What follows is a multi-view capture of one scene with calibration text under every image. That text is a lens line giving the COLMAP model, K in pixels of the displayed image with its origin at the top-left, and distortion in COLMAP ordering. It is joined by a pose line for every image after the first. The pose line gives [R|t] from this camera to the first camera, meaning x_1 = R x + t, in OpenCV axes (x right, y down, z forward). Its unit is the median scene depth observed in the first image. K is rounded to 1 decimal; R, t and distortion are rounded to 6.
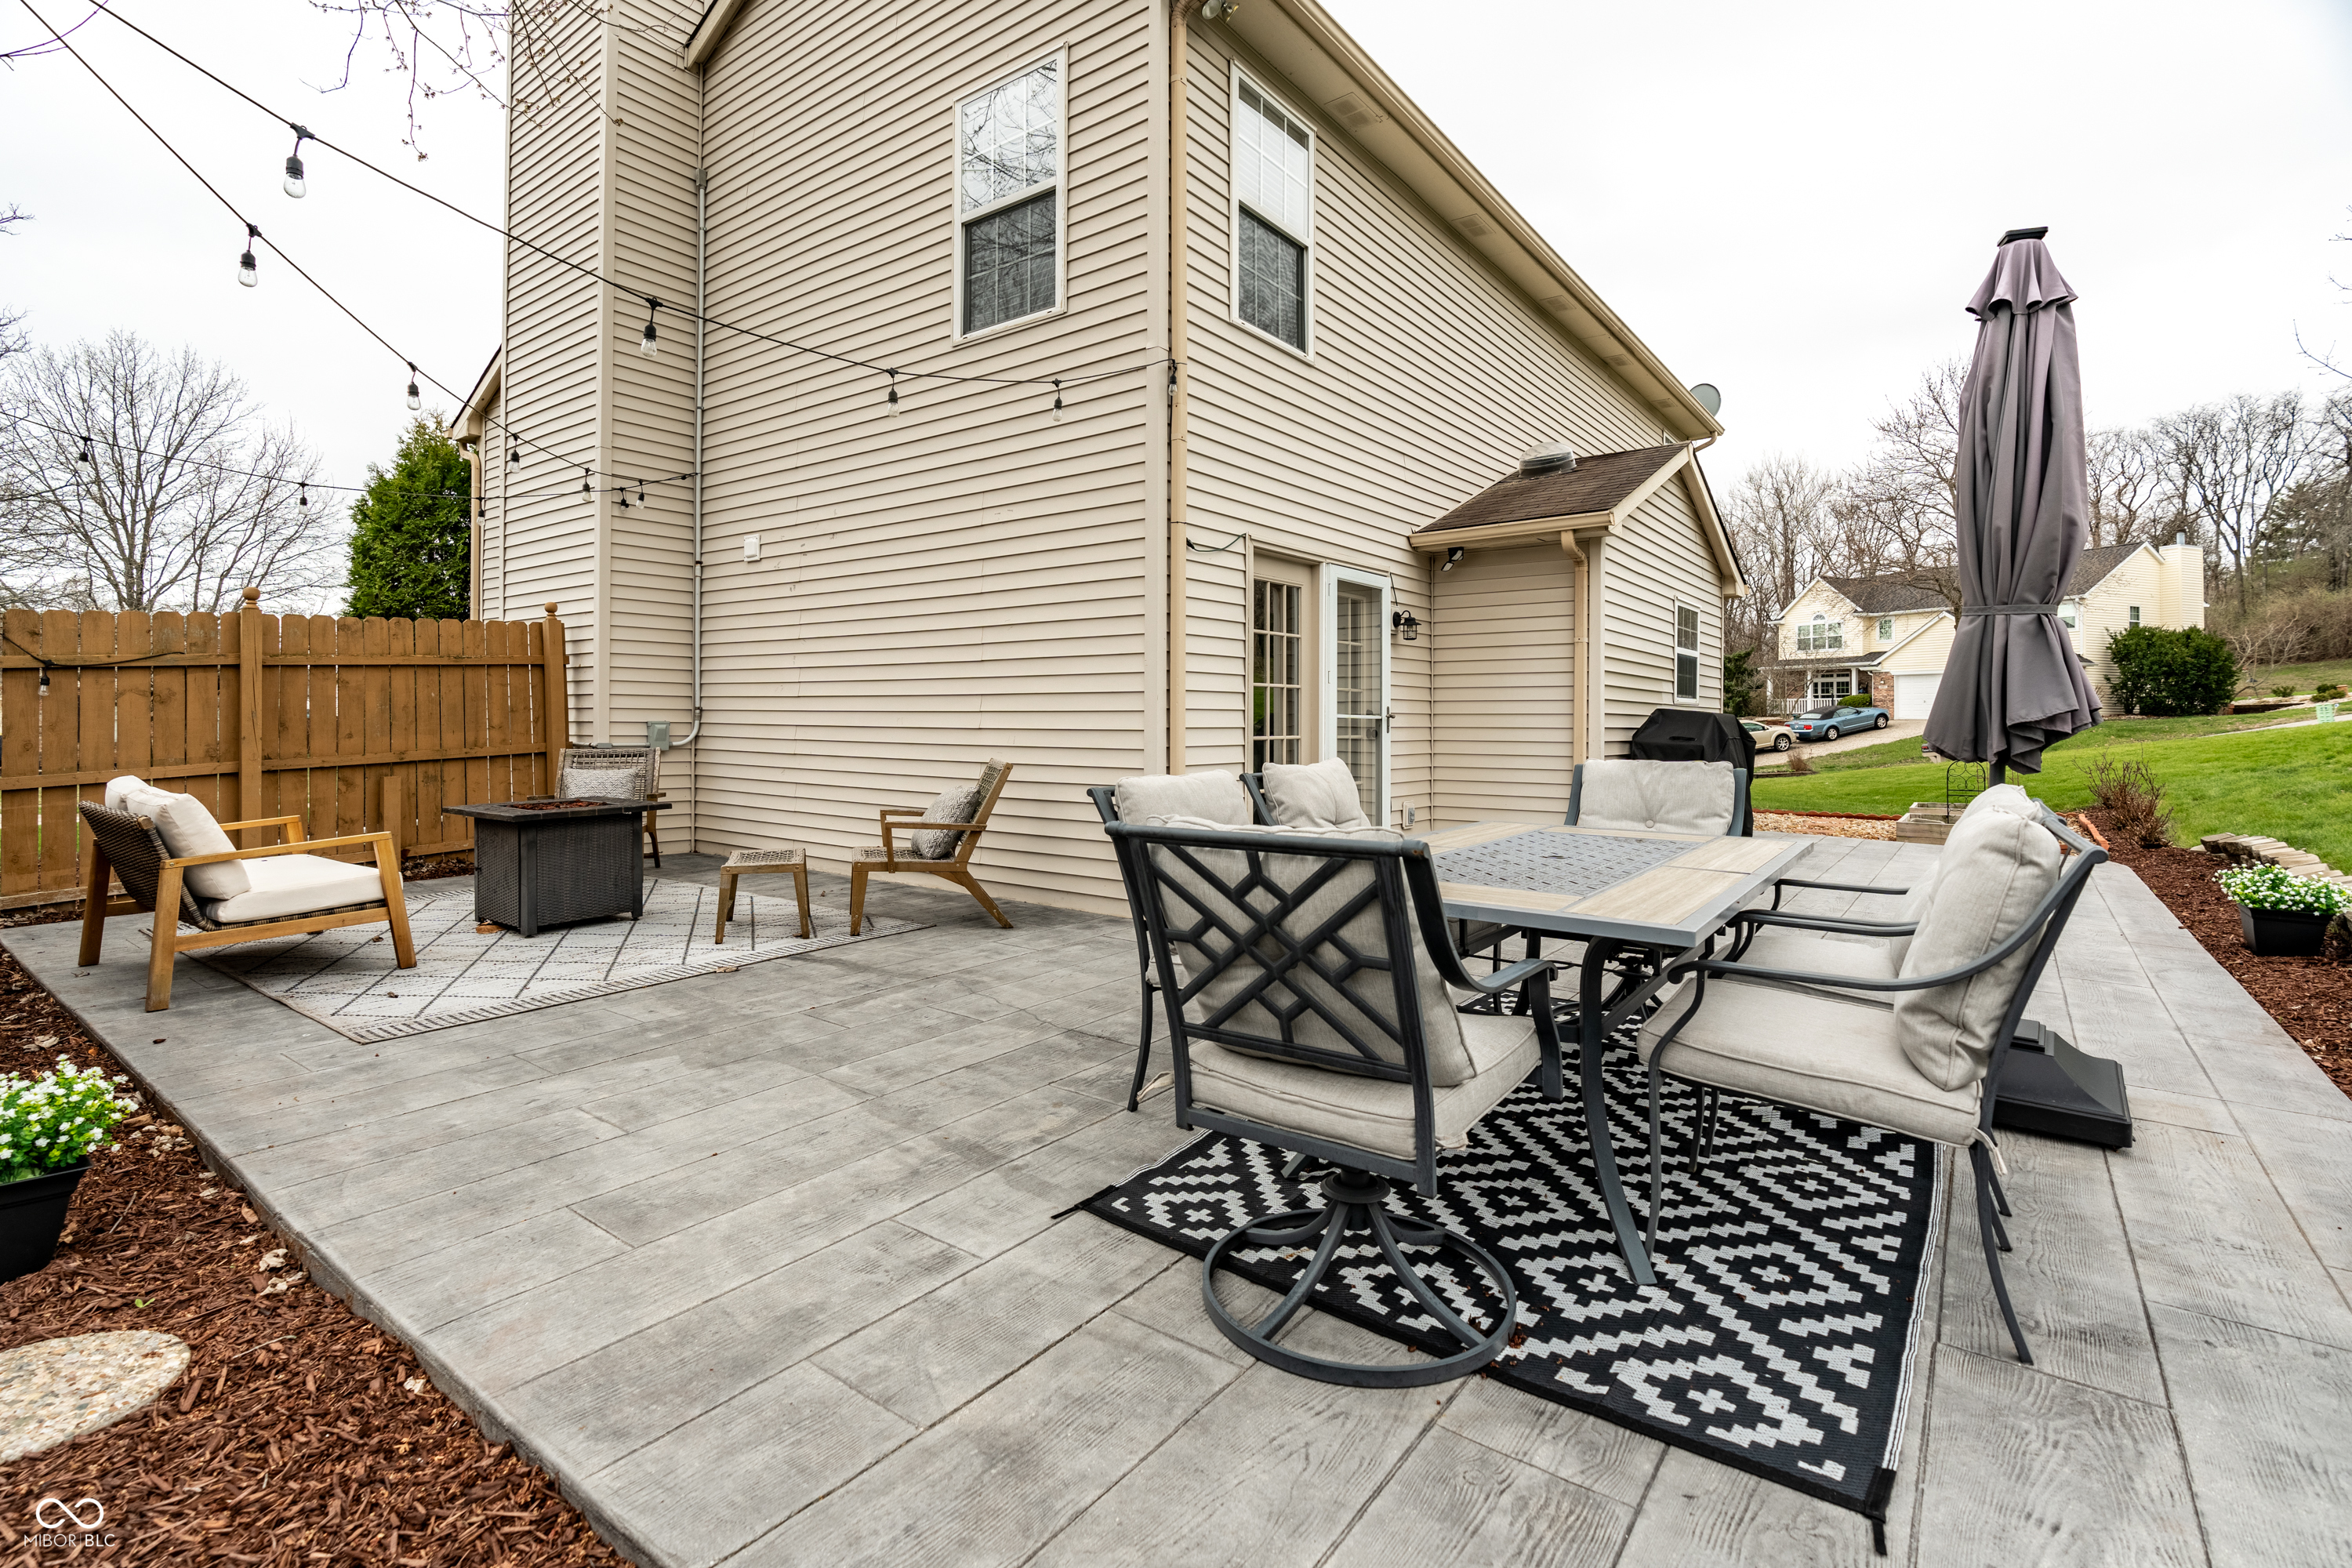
lens RADIAL K [[1070.7, 0, 1180.0], [0, 1070.7, 716.7], [0, 0, 1]] dist [-0.002273, -0.000866]
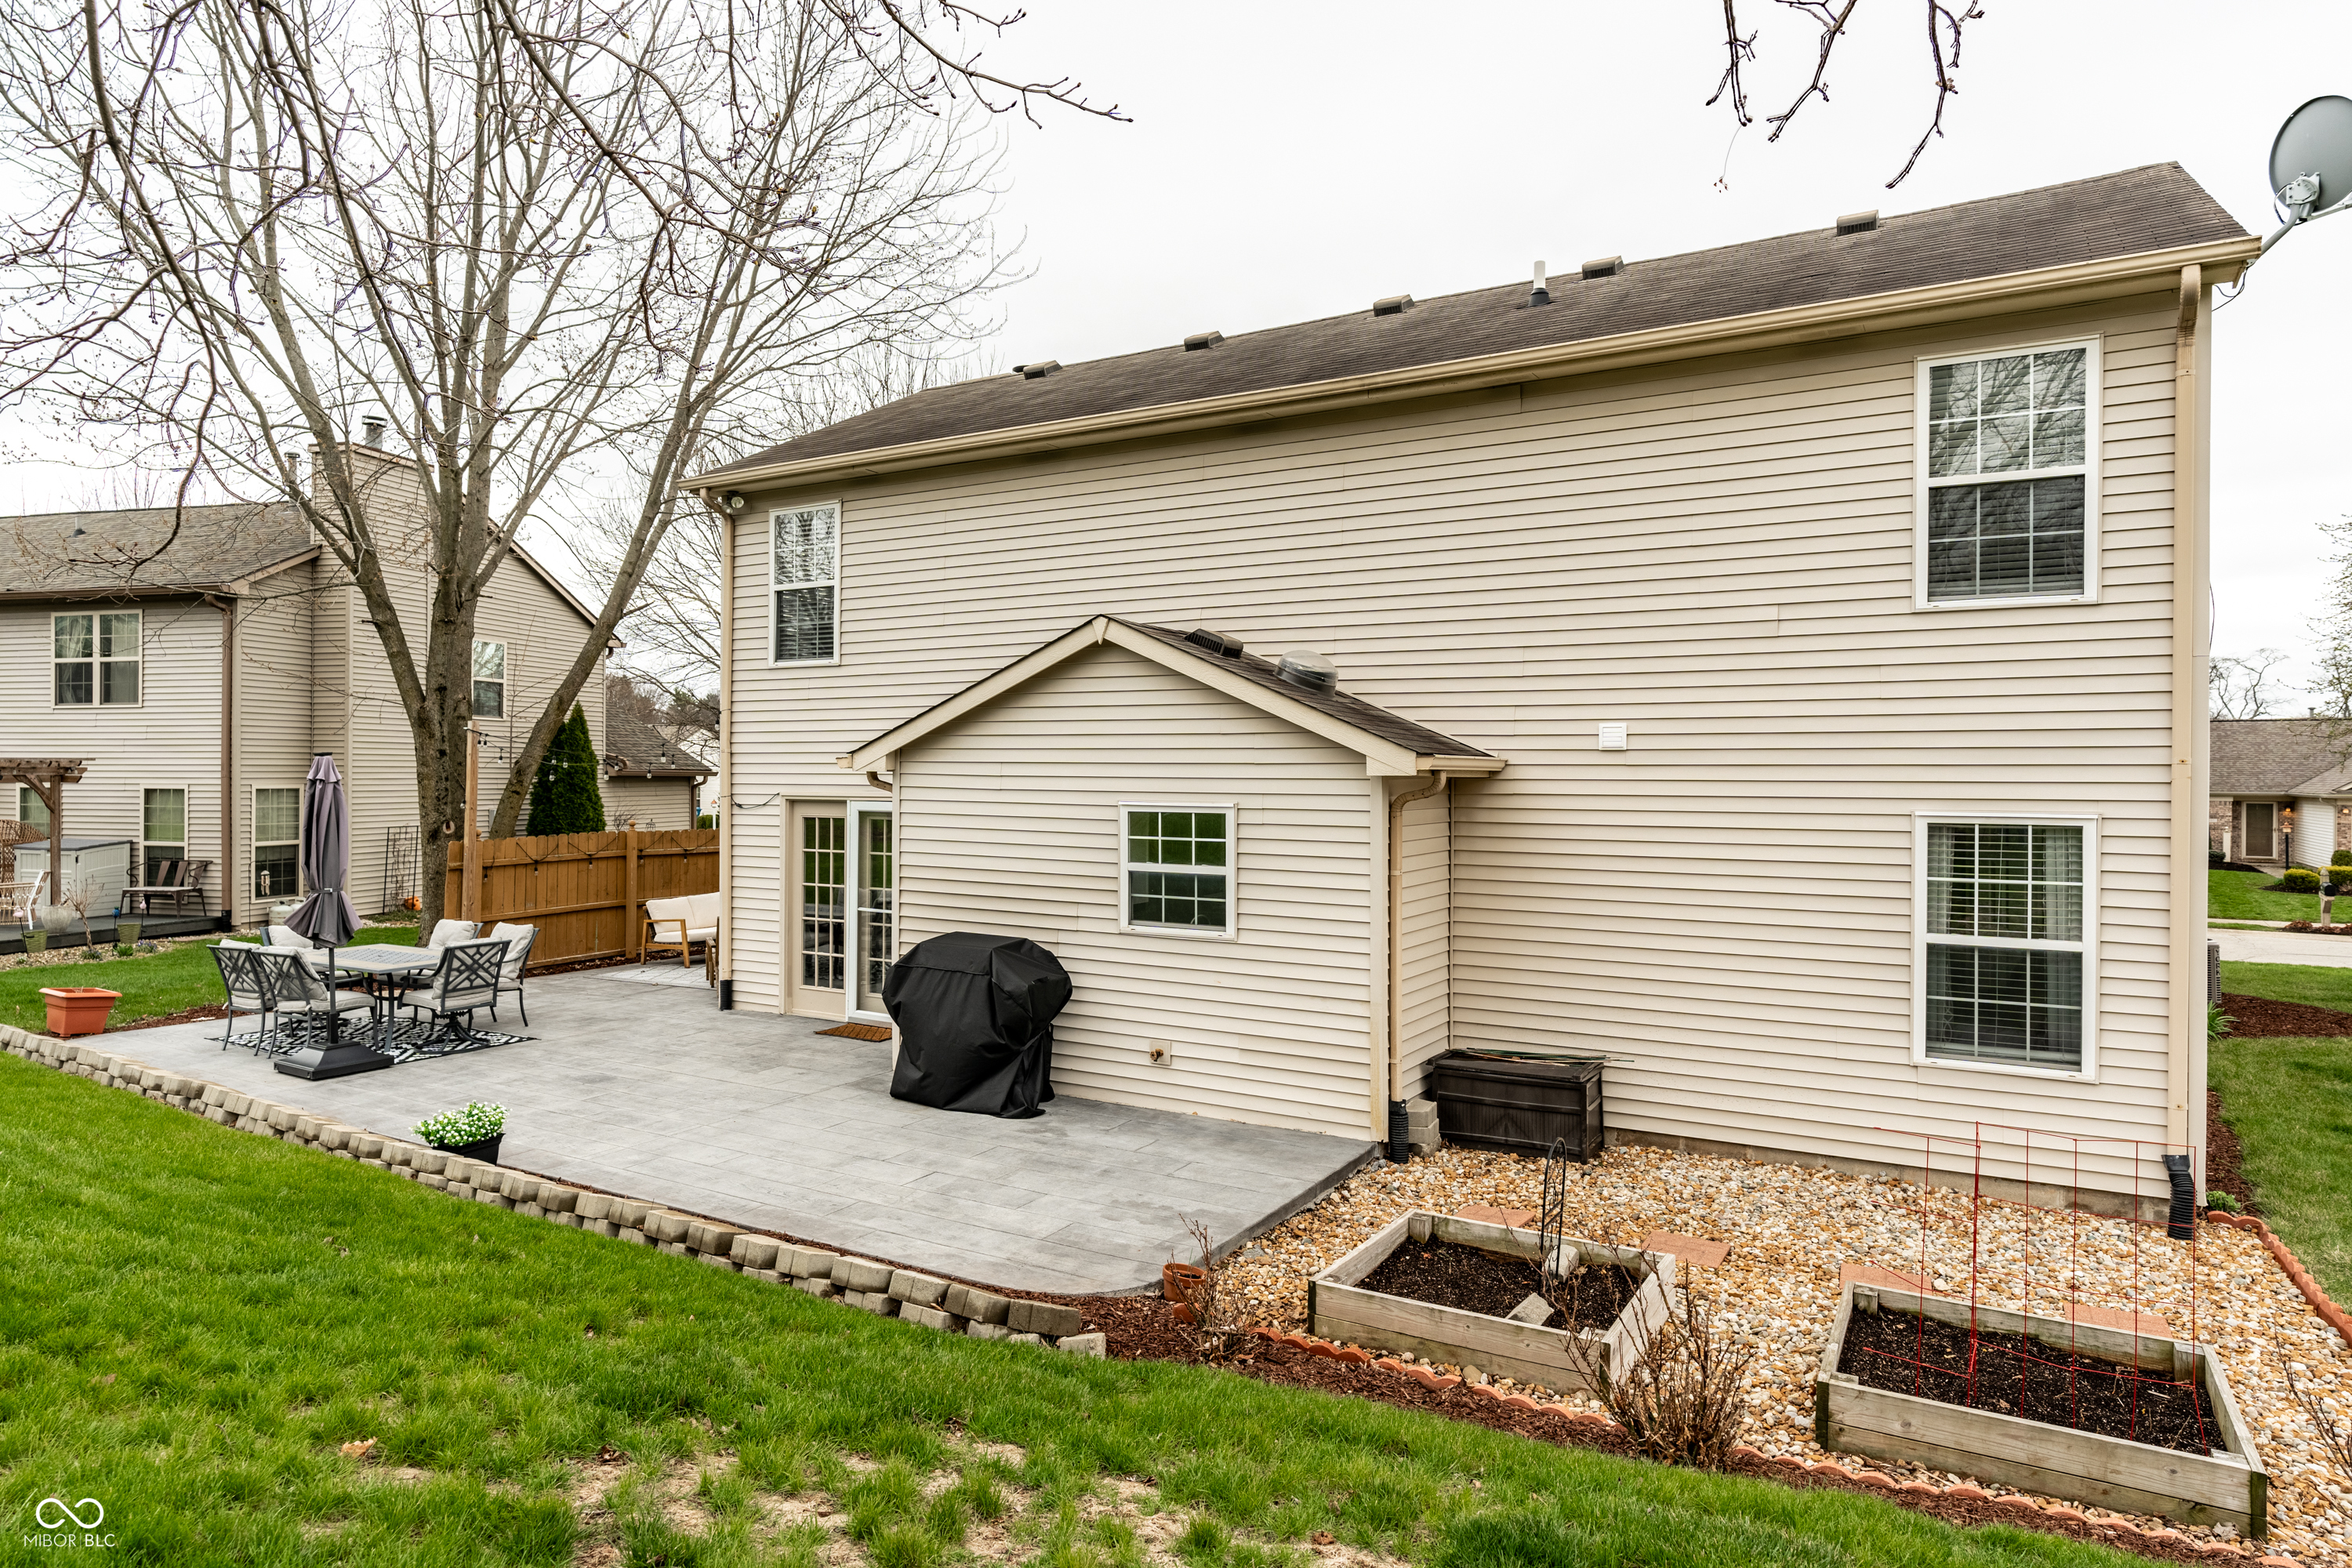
lens RADIAL K [[1365.4, 0, 1150.5], [0, 1365.4, 784.3], [0, 0, 1]] dist [-0.008220, 0.000474]
pose [[0.107998, -0.002735, -0.994147, 2.120991], [0.000694, 0.999996, -0.002676, -0.171301], [0.994151, -0.000401, 0.108000, 1.292593]]
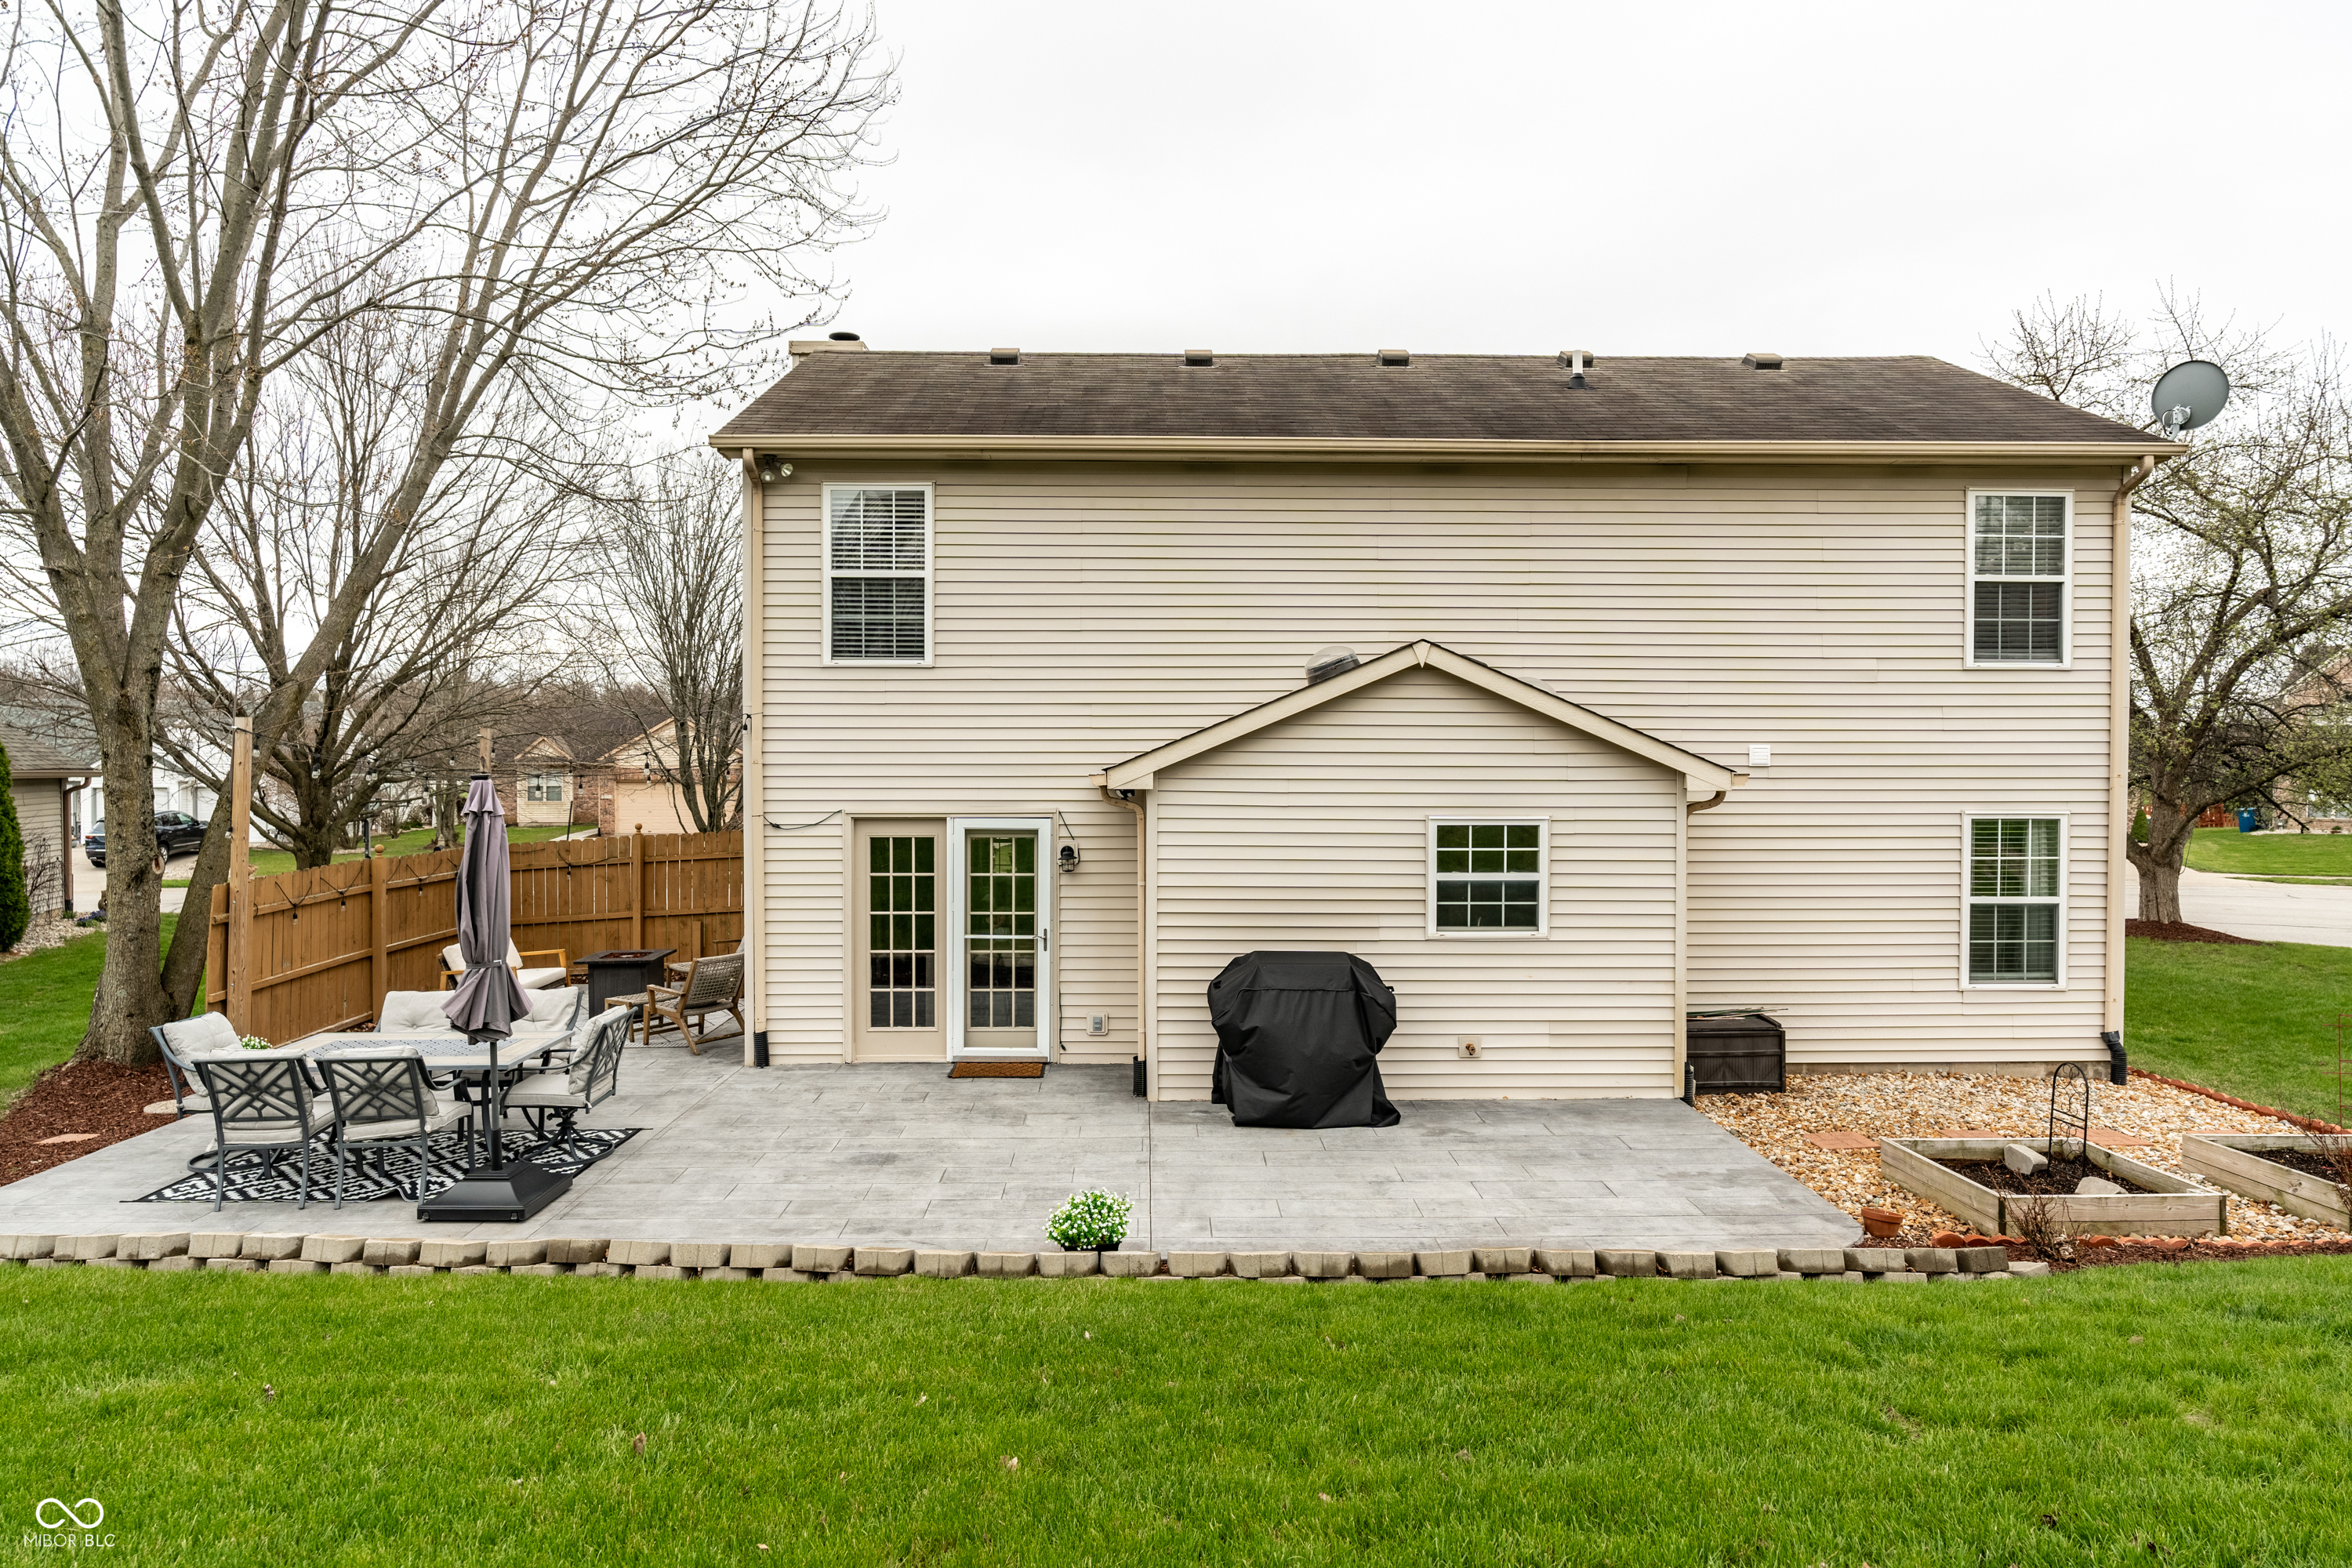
lens RADIAL K [[1365.4, 0, 1150.5], [0, 1365.4, 784.3], [0, 0, 1]] dist [-0.008220, 0.000474]
pose [[0.617020, 0.003753, -0.786939, 1.683839], [0.009416, 0.999882, 0.012151, -0.215285], [0.786891, -0.014908, 0.616911, 0.196117]]
